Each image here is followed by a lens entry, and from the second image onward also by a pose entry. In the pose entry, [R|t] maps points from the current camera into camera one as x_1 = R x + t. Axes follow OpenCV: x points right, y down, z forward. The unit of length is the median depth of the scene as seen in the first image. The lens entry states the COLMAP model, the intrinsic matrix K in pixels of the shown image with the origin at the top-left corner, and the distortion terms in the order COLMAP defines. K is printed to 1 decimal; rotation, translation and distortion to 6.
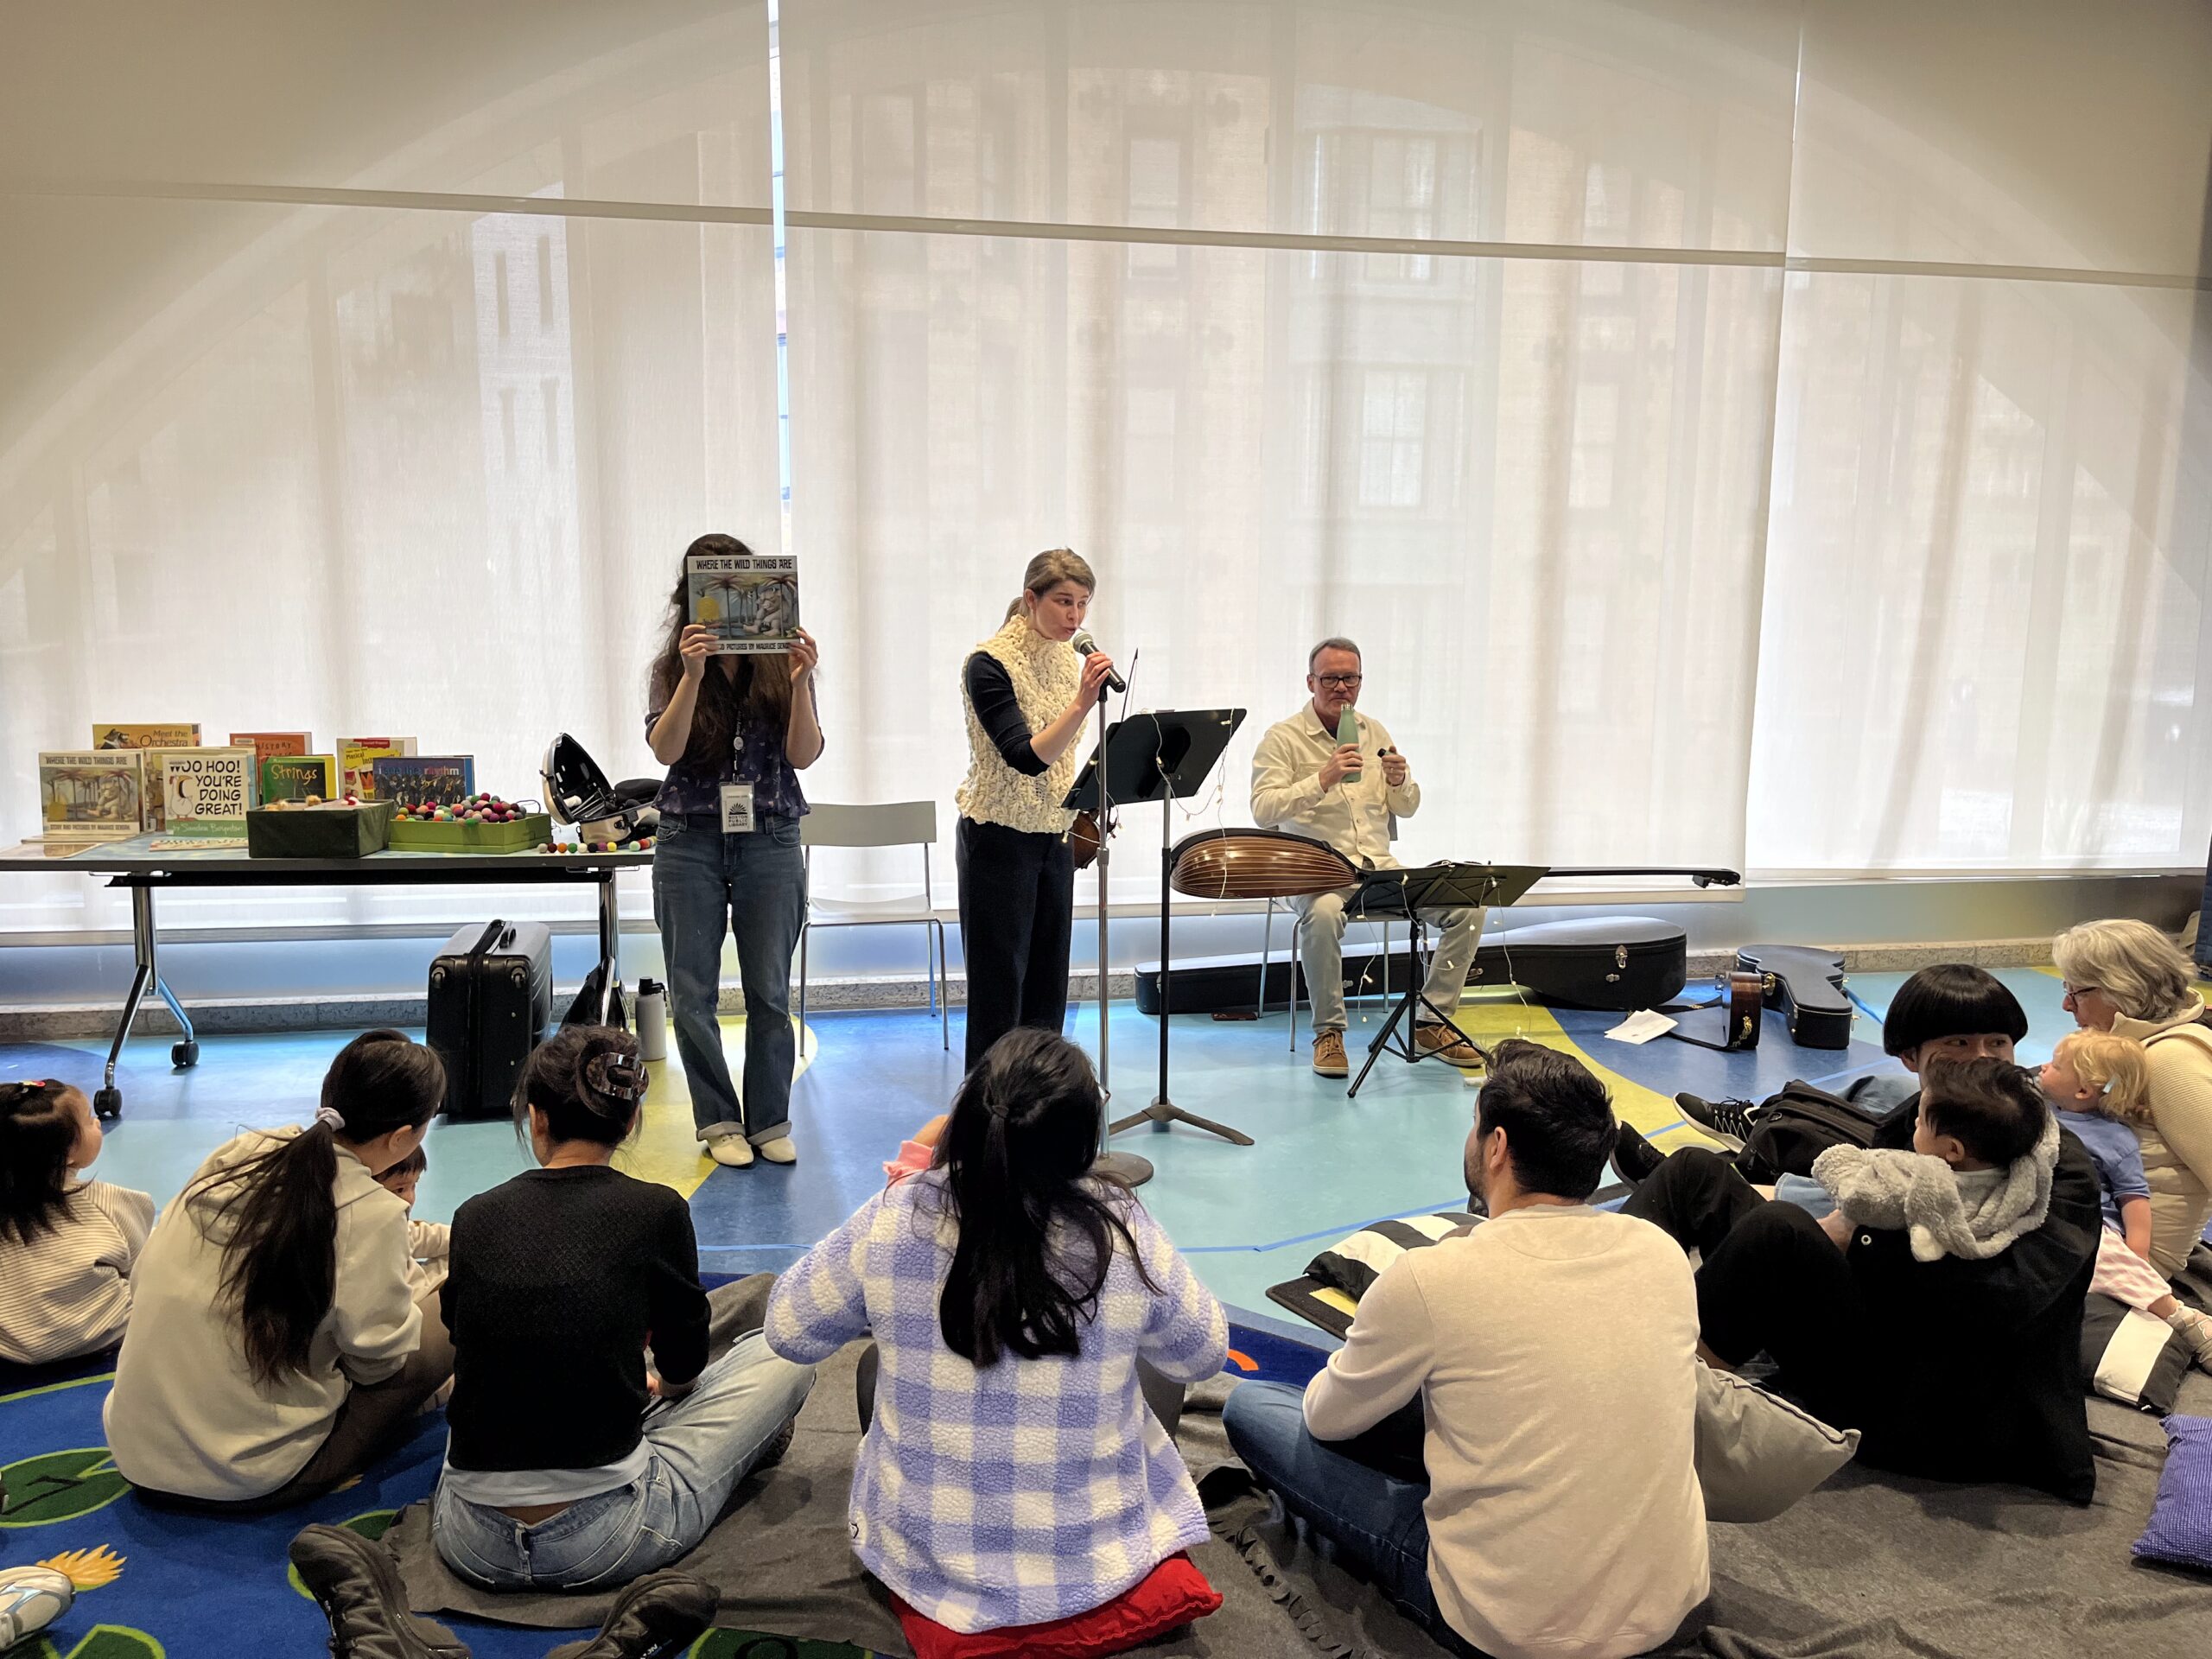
lens RADIAL K [[1694.6, 0, 1101.8], [0, 1694.6, 842.3], [0, 0, 1]] dist [0.006333, 0.006985]
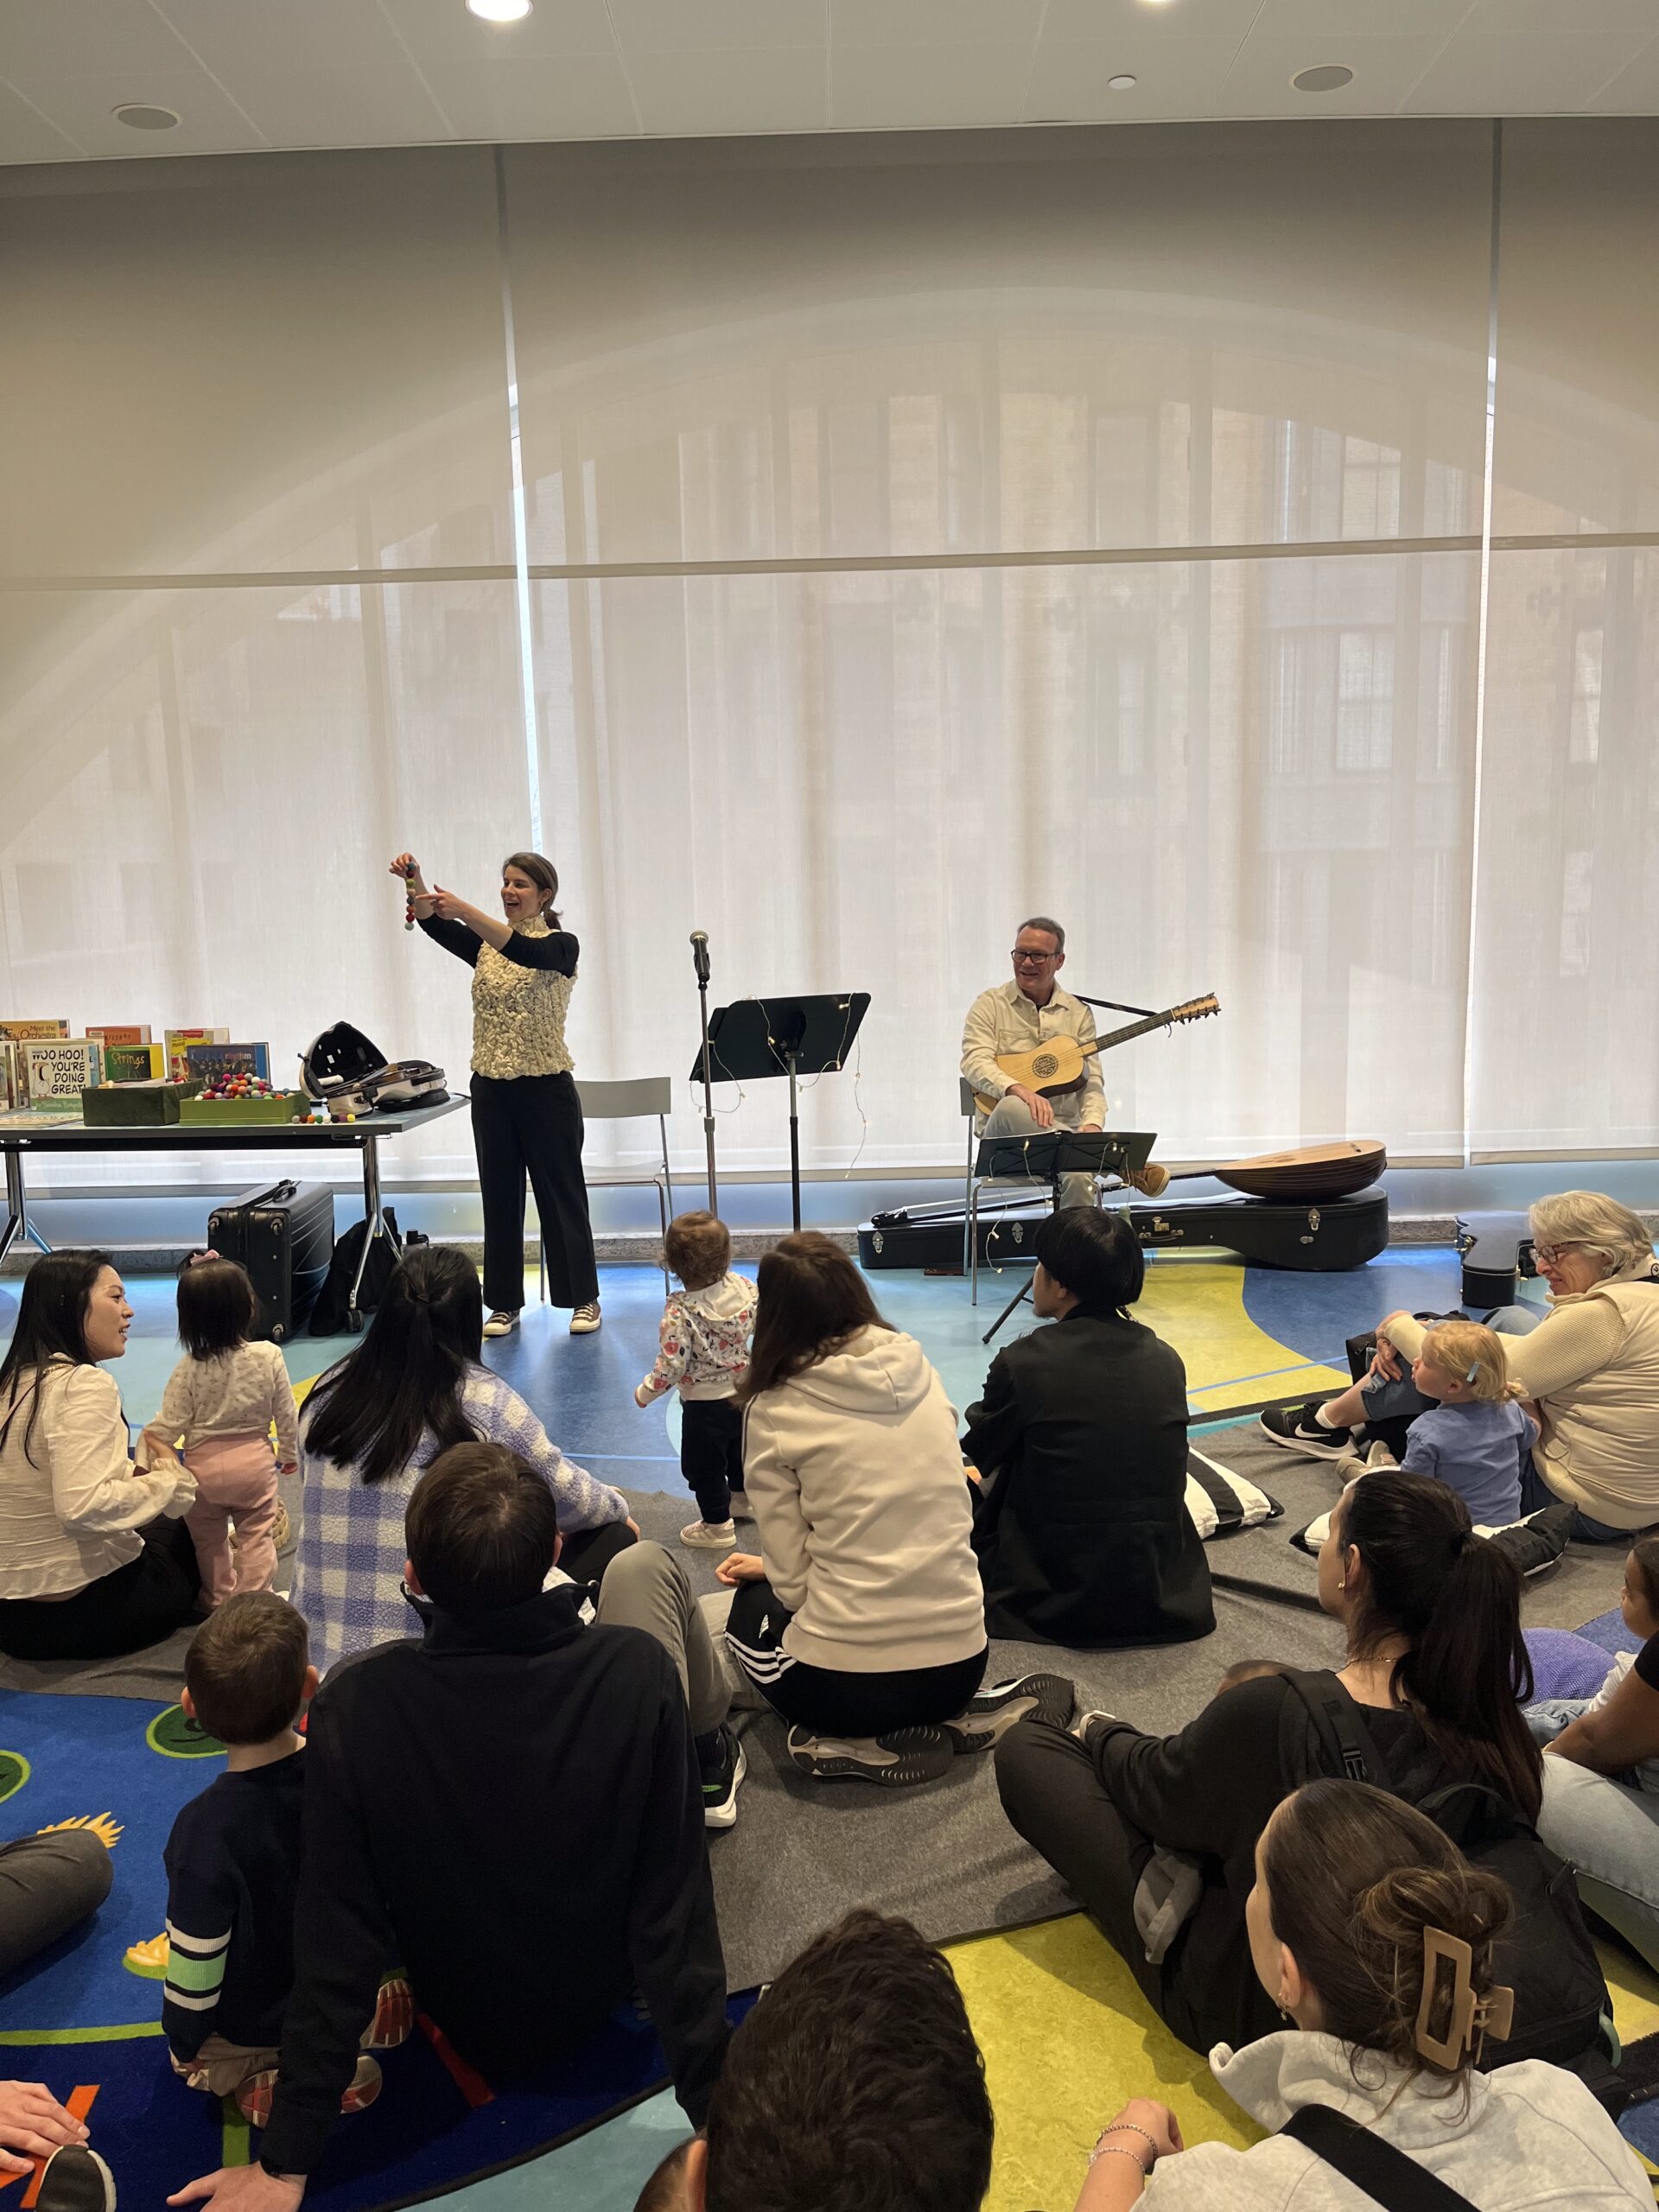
lens RADIAL K [[1694.6, 0, 836.3], [0, 1694.6, 1096.1], [0, 0, 1]] dist [0.006333, 0.006985]
pose [[0.977159, -0.006350, -0.212416, 0.278049], [0.004974, 0.999963, -0.007014, -0.002932], [0.212453, 0.005797, 0.977154, -0.085667]]
